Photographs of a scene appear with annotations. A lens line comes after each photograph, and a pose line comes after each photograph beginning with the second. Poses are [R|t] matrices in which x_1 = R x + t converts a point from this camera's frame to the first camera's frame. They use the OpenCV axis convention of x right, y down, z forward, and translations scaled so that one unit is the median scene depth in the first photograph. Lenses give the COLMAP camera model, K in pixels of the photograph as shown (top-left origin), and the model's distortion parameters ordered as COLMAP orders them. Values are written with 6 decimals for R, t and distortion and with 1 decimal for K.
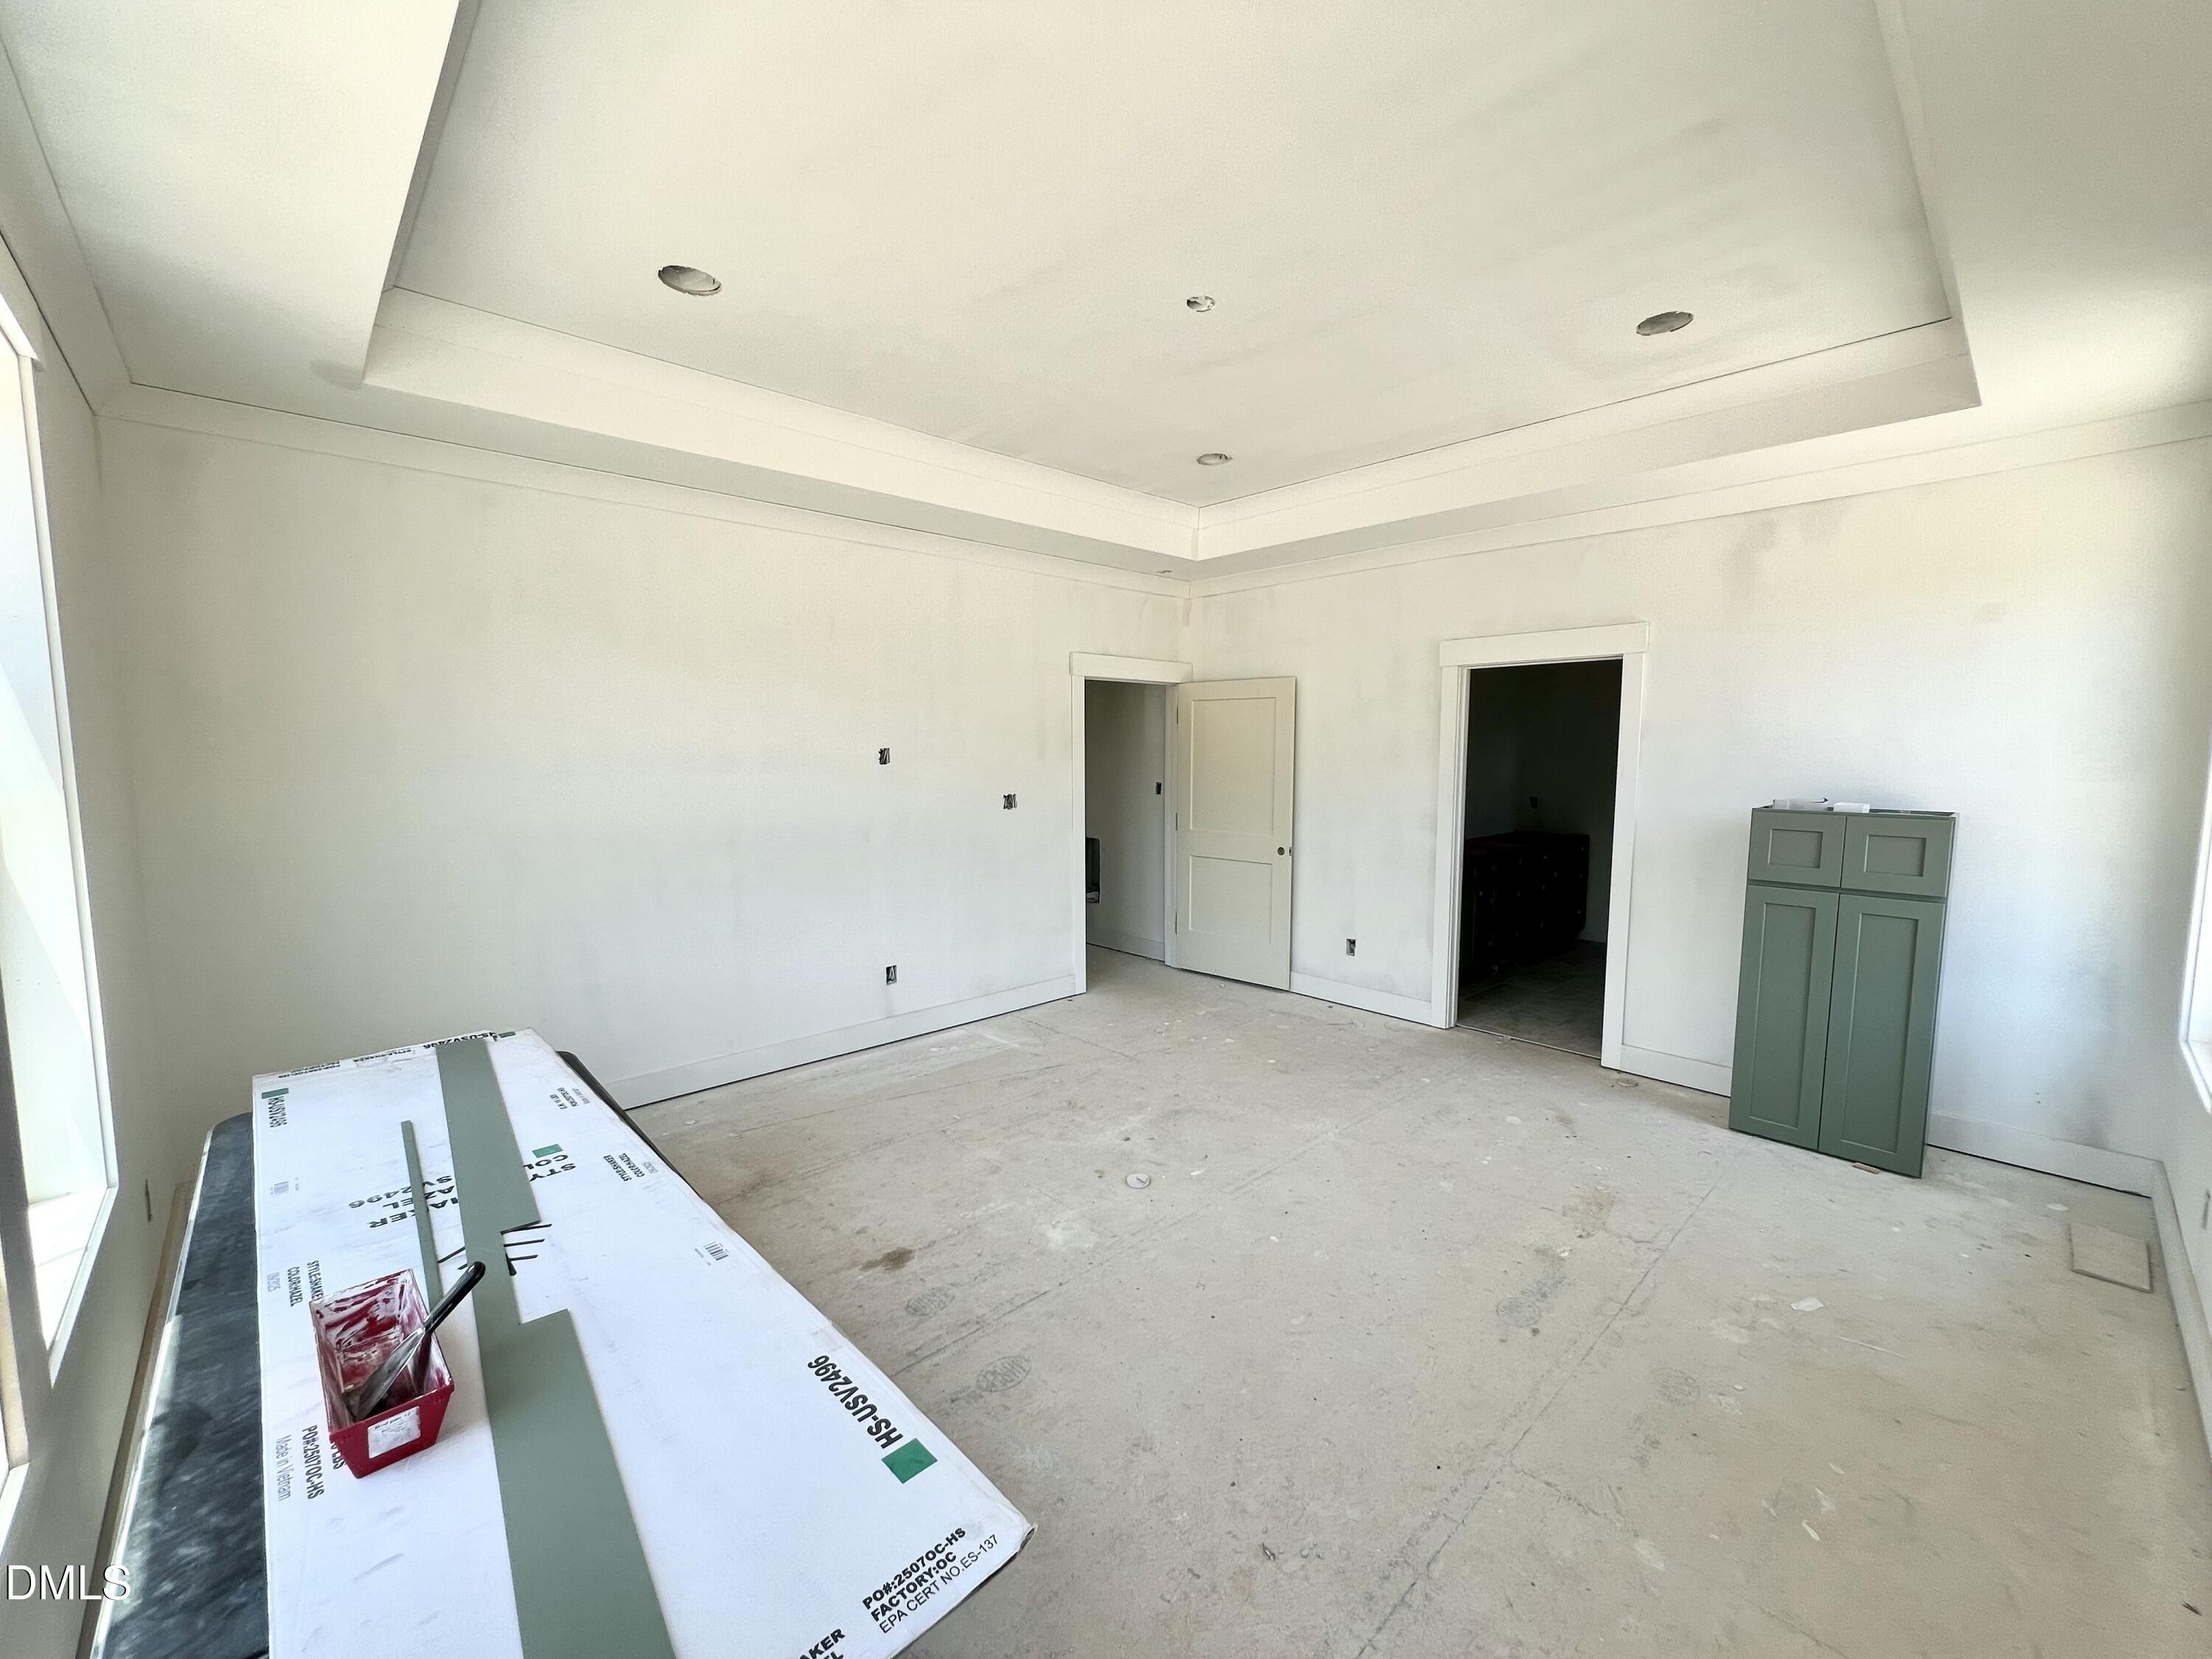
lens RADIAL K [[894.4, 0, 1101.1], [0, 894.4, 837.2], [0, 0, 1]] dist [-0.002629, -0.000110]
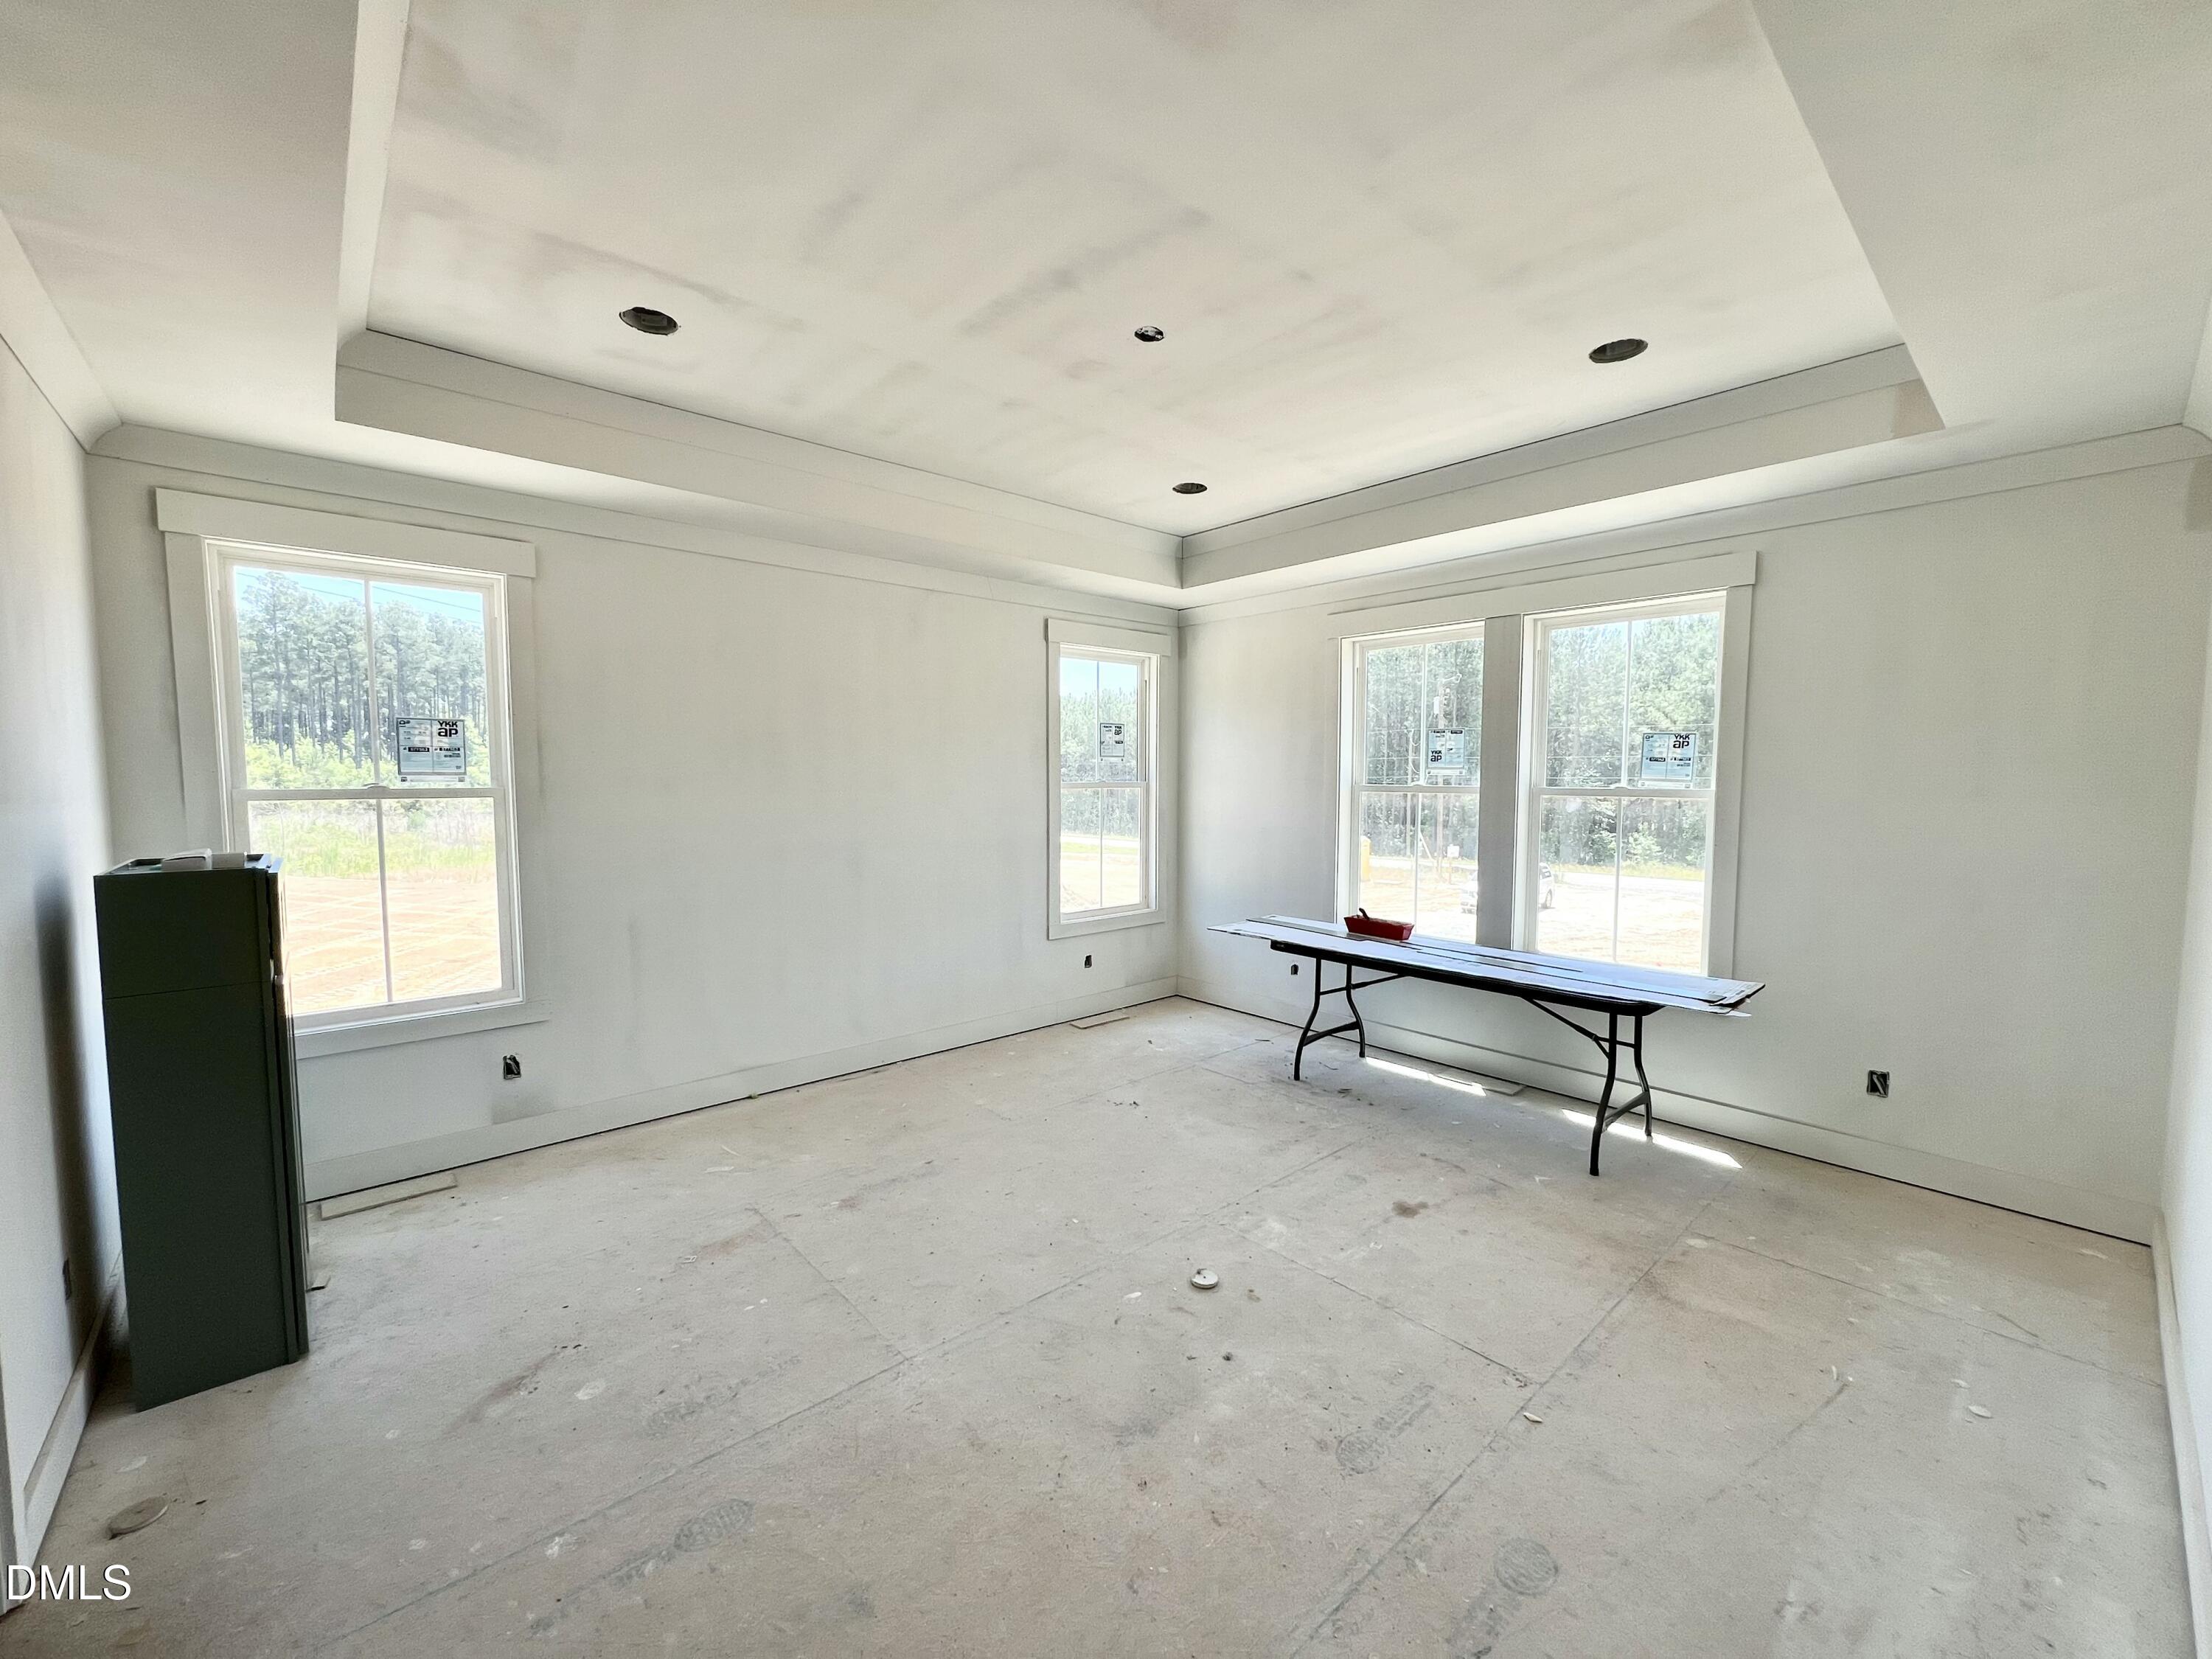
lens RADIAL K [[894.4, 0, 1106.1], [0, 894.4, 830.4], [0, 0, 1]] dist [-0.002629, -0.000110]
pose [[-0.999840, 0.000135, 0.017870, 0.106963], [0.003051, 0.986583, 0.163233, -0.158494], [-0.017608, 0.163262, -0.986426, 1.576747]]
